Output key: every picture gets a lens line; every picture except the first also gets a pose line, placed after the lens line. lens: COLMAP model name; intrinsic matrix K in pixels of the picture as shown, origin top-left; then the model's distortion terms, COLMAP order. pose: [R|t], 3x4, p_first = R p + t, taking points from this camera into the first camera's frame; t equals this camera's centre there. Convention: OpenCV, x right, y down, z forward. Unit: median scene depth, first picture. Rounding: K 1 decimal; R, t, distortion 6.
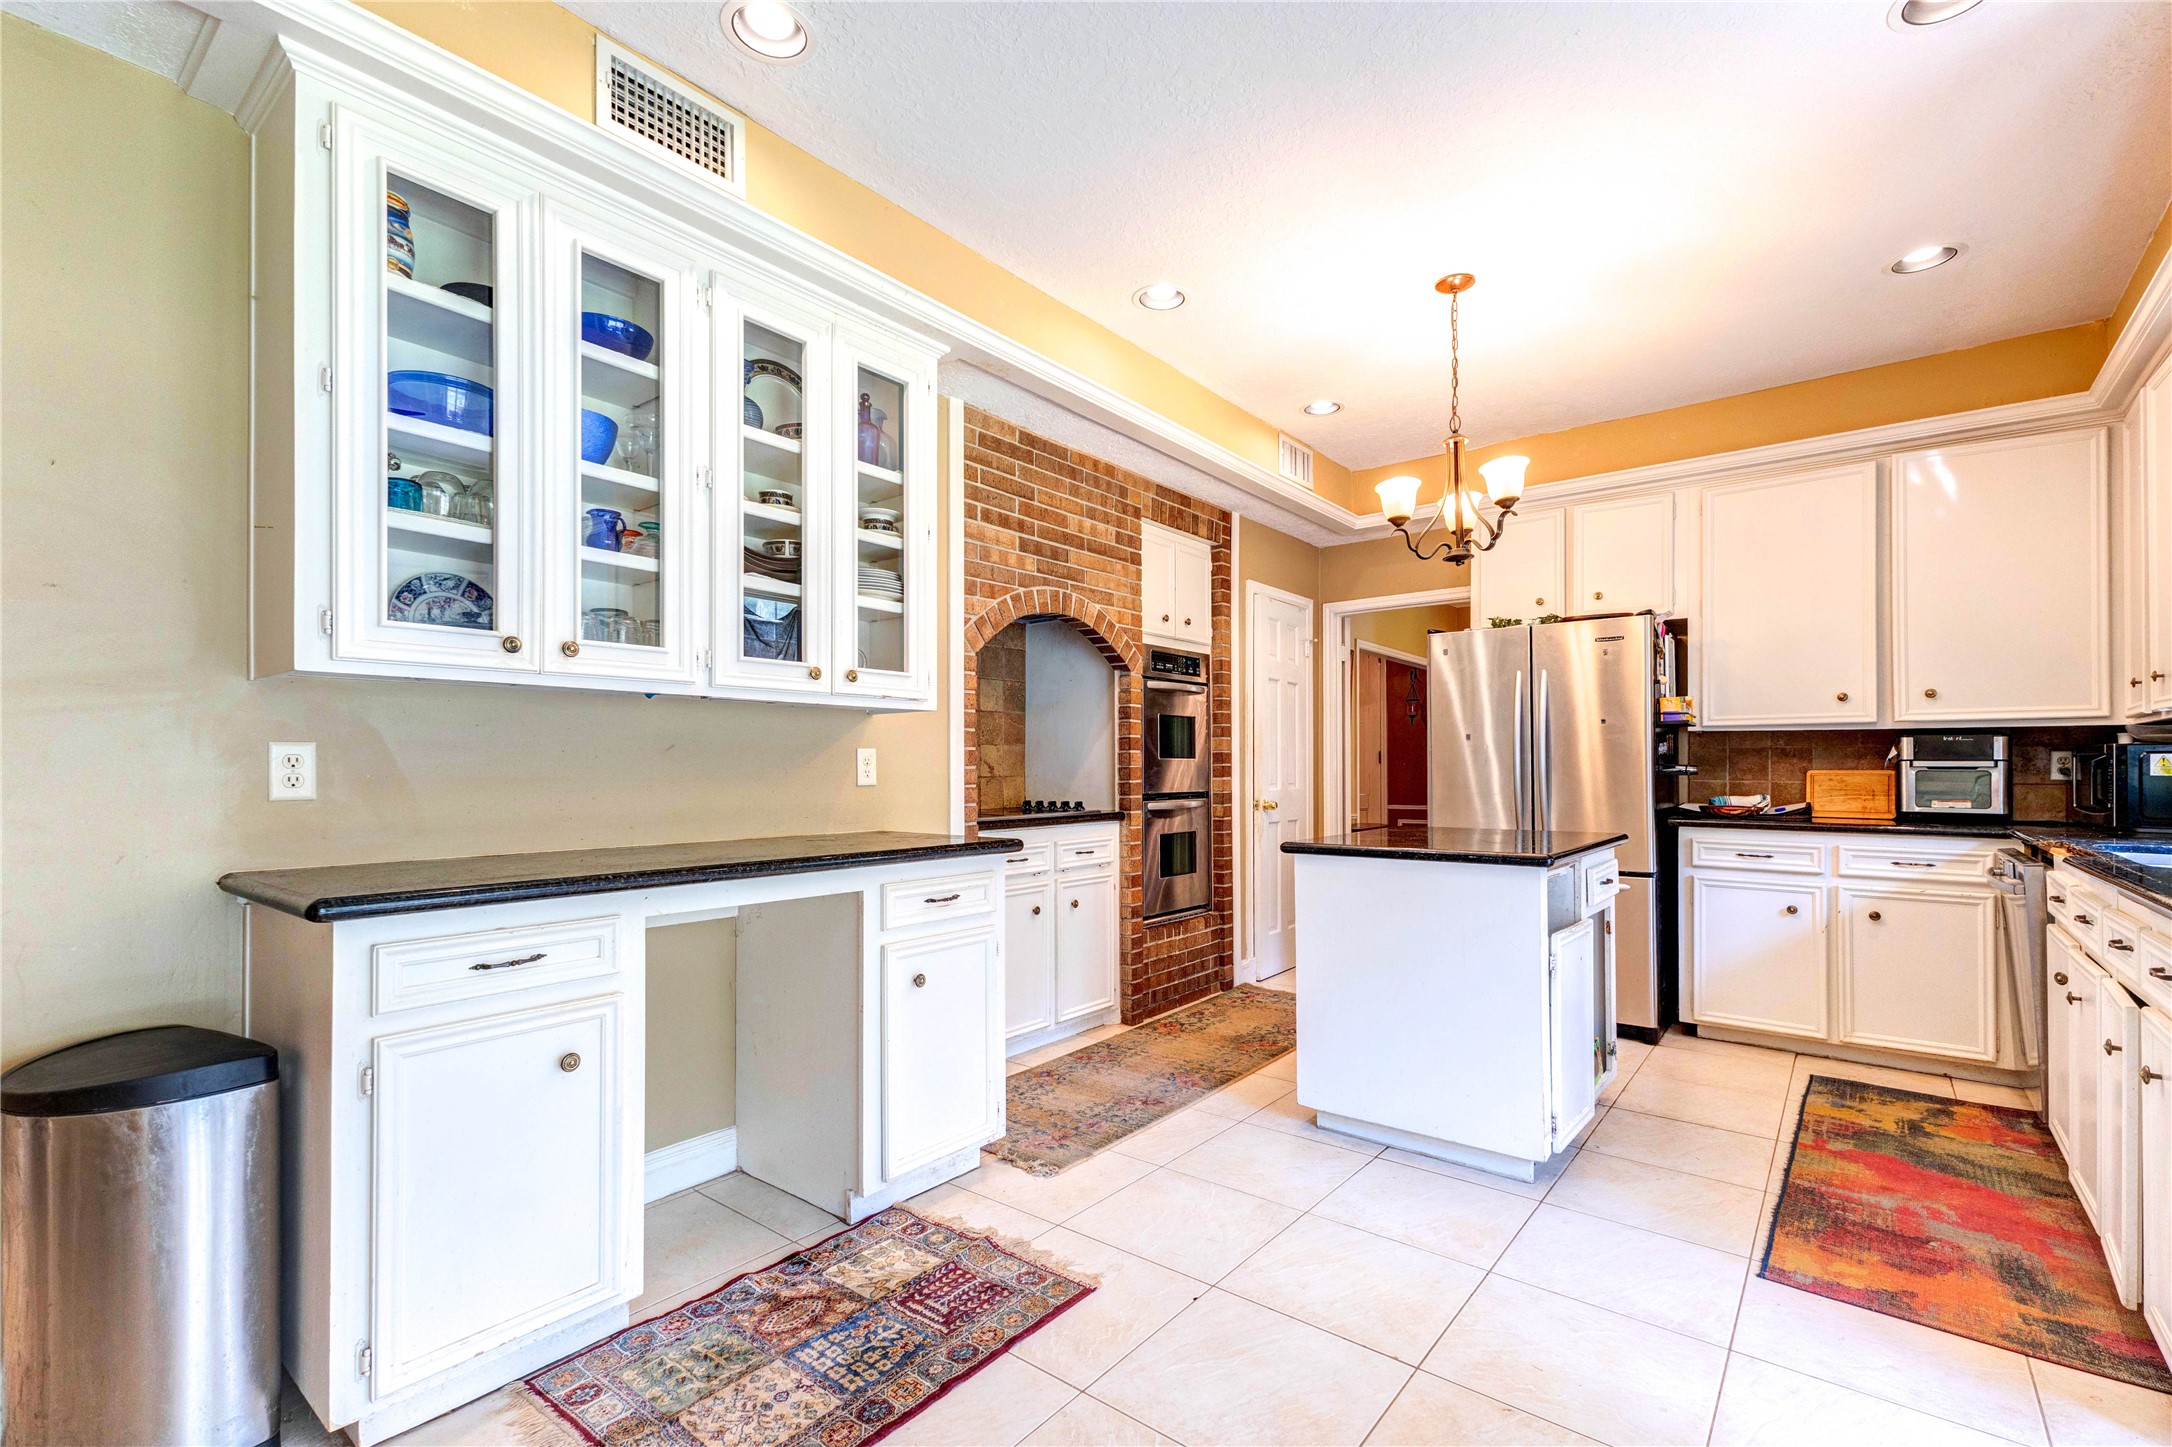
lens RADIAL K [[974.8, 0, 1082.5], [0, 974.8, 764.3], [0, 0, 1]] dist [0.014732, -0.004310]
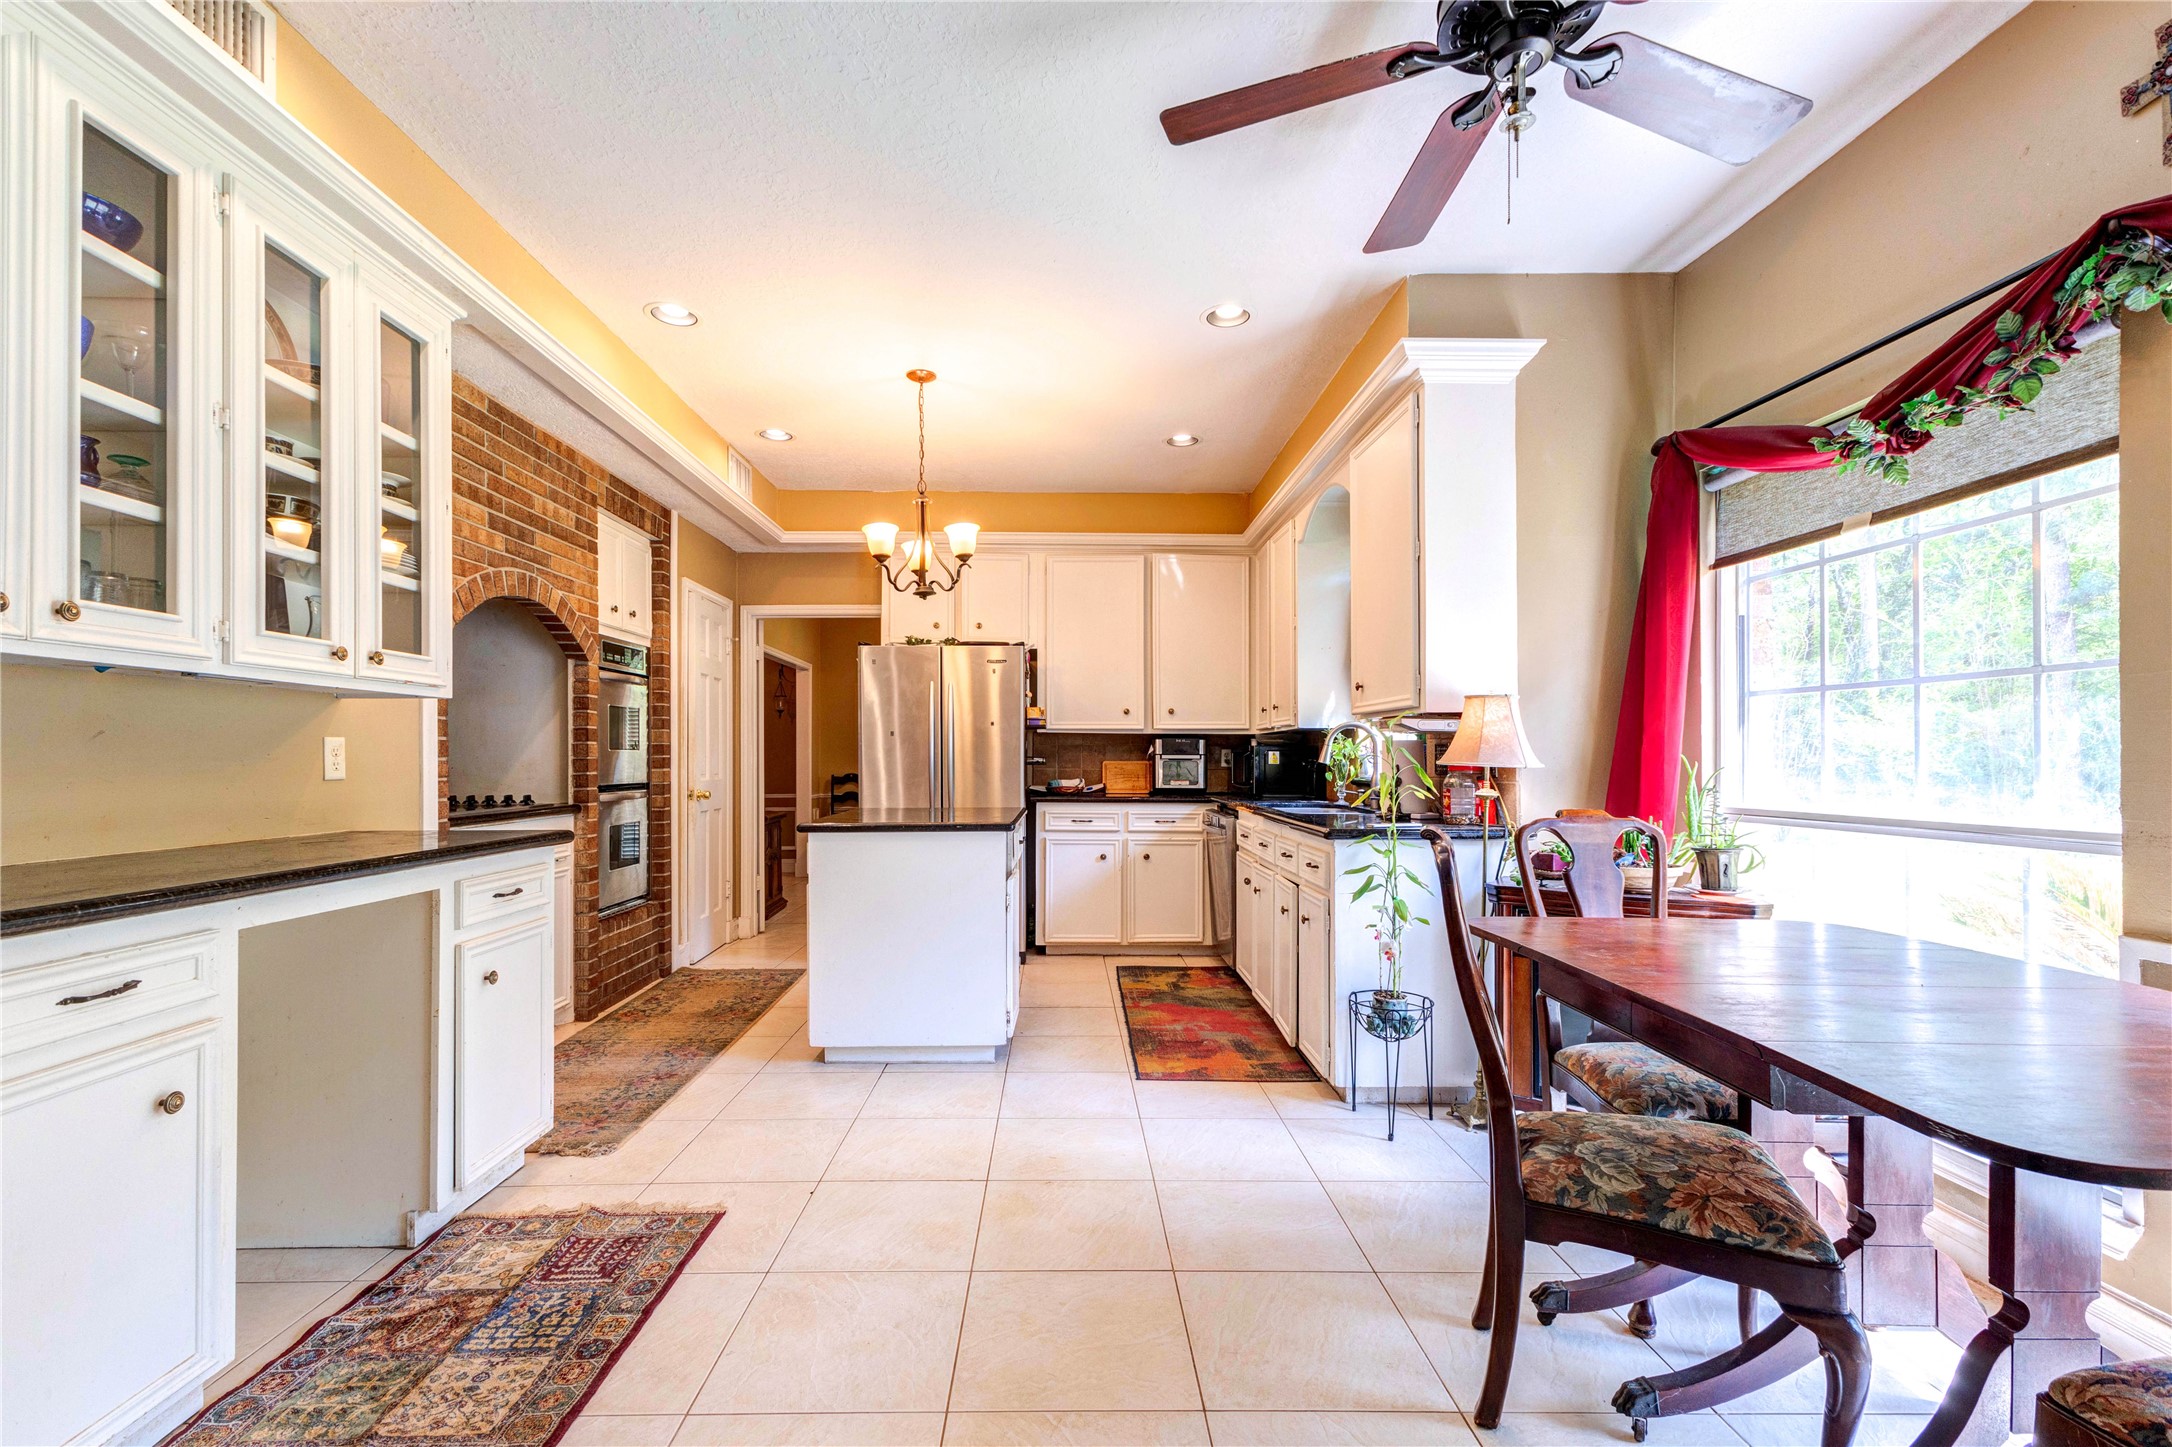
lens RADIAL K [[974.8, 0, 1082.5], [0, 974.8, 764.3], [0, 0, 1]] dist [0.014732, -0.004310]
pose [[0.763979, -0.003495, 0.645232, -0.272259], [-0.002084, 0.999967, 0.007884, -0.000487], [-0.645238, -0.007368, 0.763946, -0.099031]]
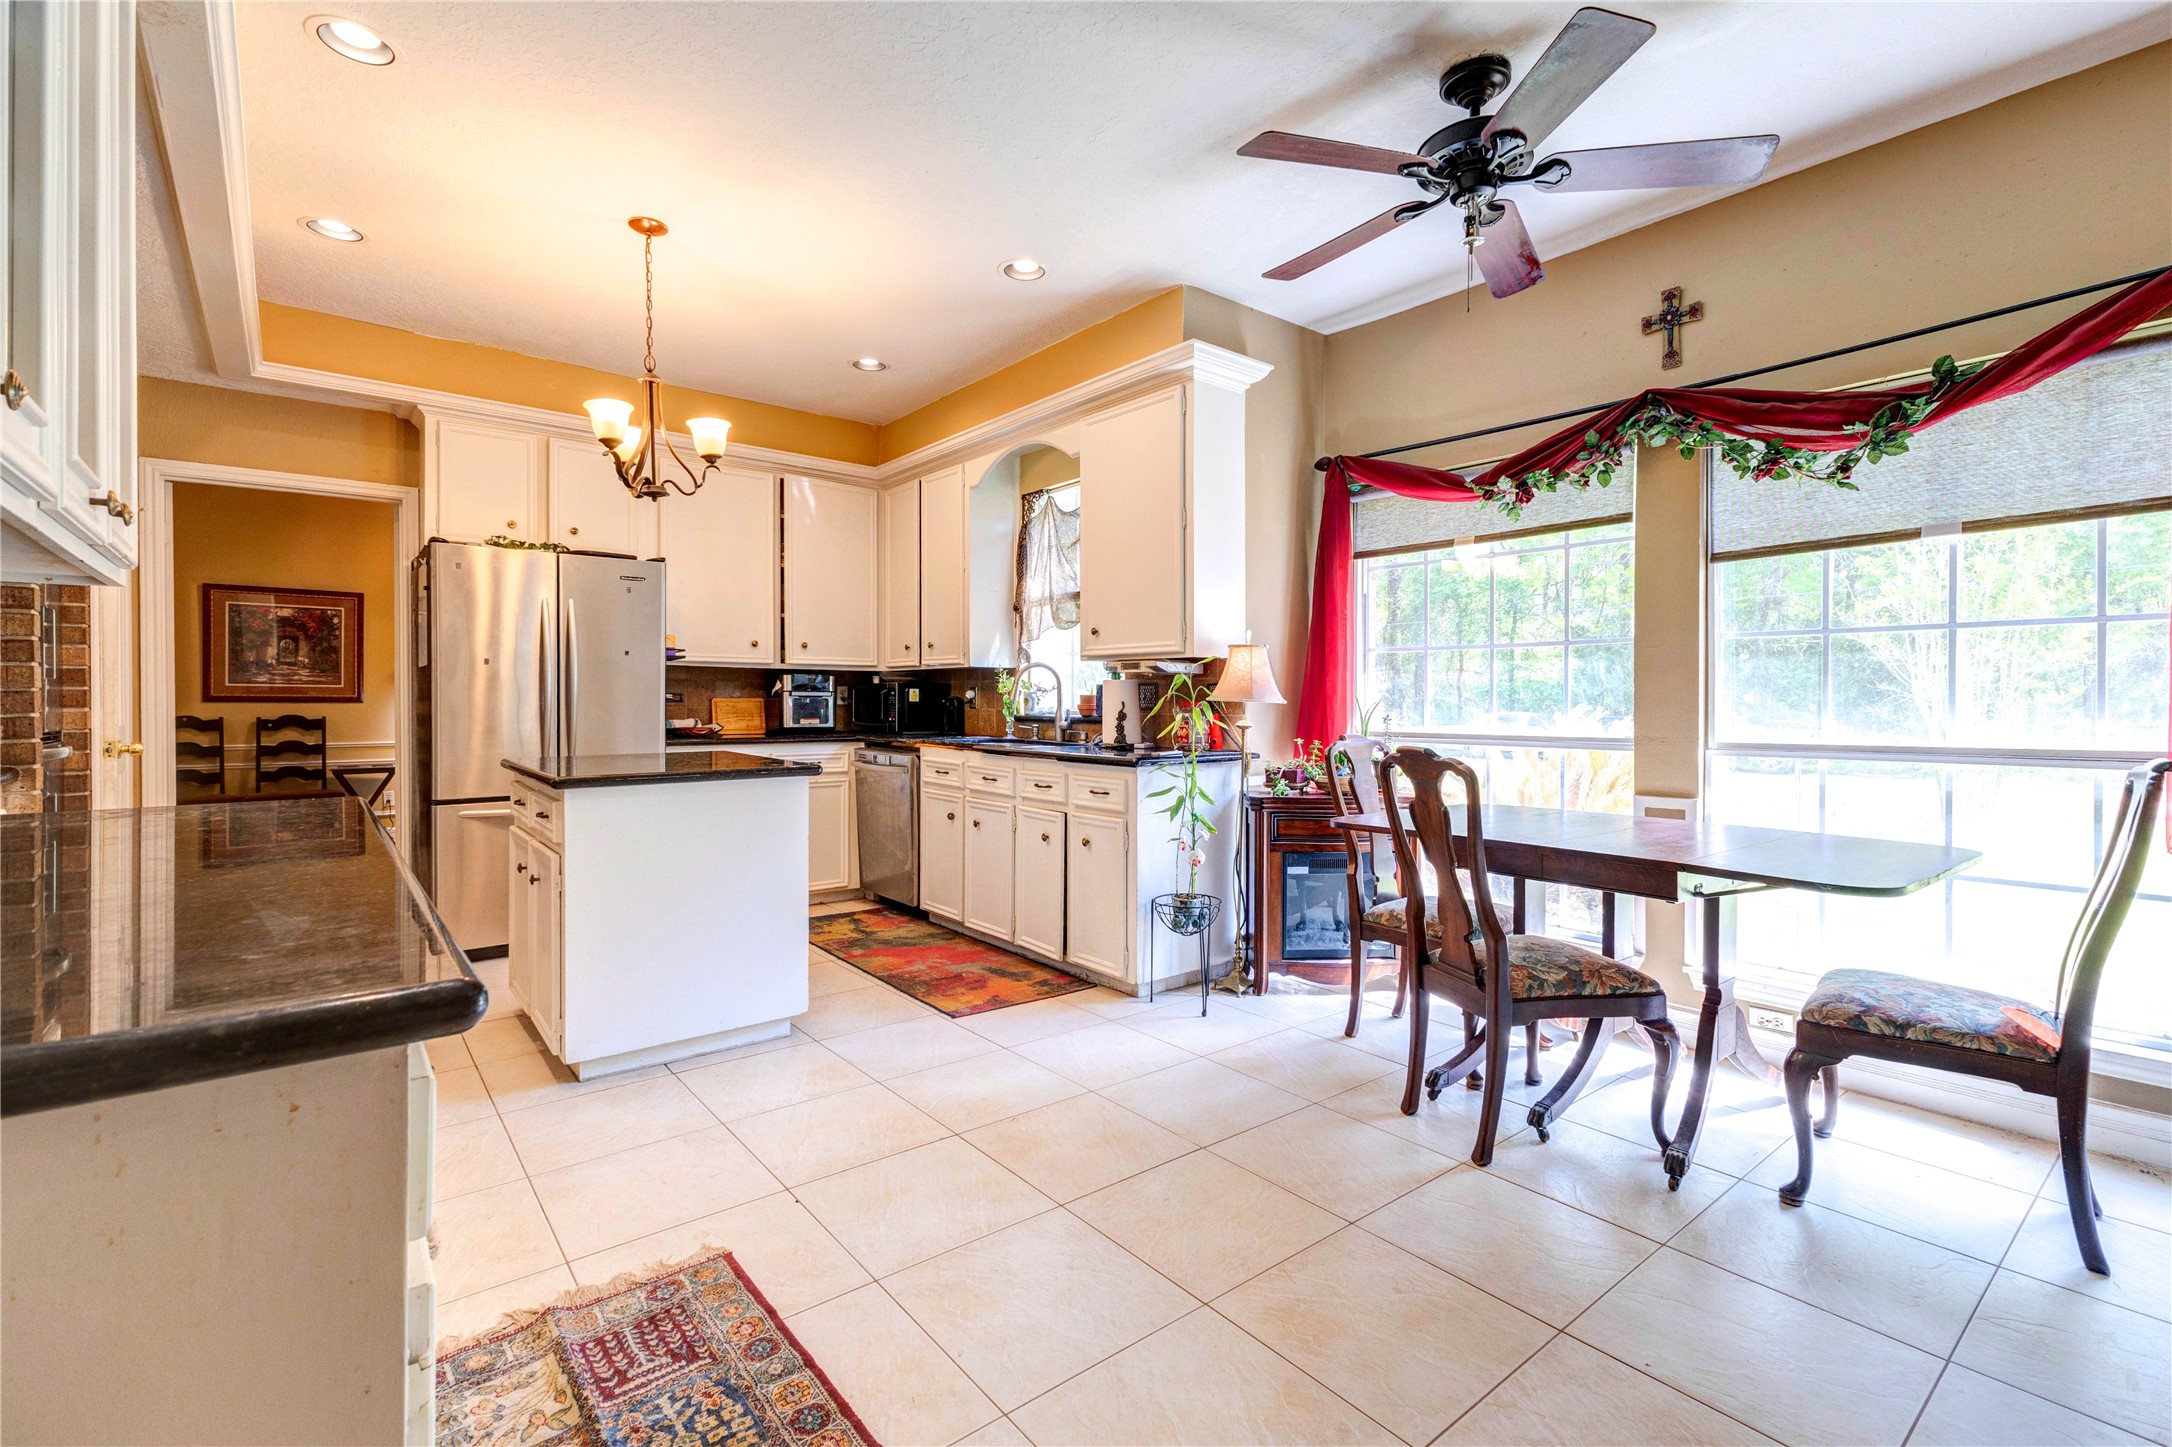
lens RADIAL K [[988.3, 0, 1124.4], [0, 988.3, 721.0], [0, 0, 1]] dist [0.004081, 0.000407]
pose [[0.181020, -0.022189, 0.983229, -0.560445], [-0.004398, 0.999717, 0.023371, 0.003711], [-0.983470, -0.008554, 0.180871, 0.308205]]
